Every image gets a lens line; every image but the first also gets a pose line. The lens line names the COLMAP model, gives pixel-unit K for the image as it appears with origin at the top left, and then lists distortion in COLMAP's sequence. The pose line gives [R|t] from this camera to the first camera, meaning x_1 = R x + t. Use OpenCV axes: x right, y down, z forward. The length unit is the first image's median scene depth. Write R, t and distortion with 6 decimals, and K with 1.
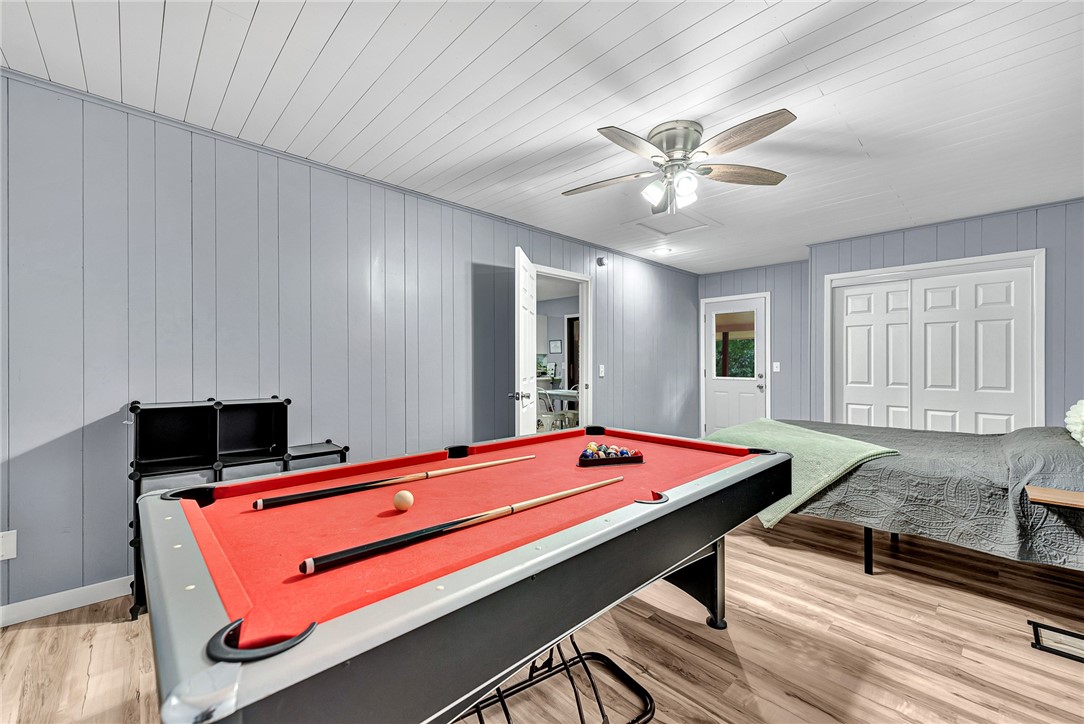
lens RADIAL K [[432.6, 0, 539.9], [0, 432.6, 363.7], [0, 0, 1]] dist [0.015253, -0.004940]
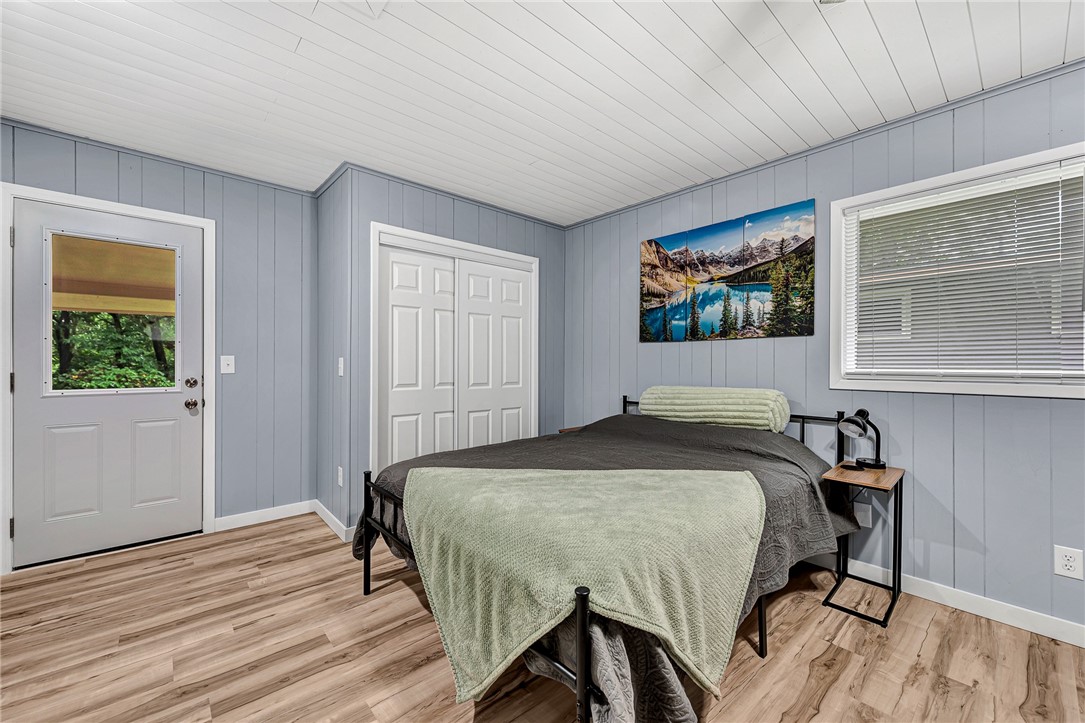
lens RADIAL K [[433.0, 0, 542.2], [0, 433.0, 349.9], [0, 0, 1]] dist [0.015253, -0.004940]
pose [[0.021369, 0.032476, 0.999244, 0.020964], [0.001598, 0.999470, -0.032518, 0.009606], [-0.999770, 0.002292, 0.021306, 0.735766]]
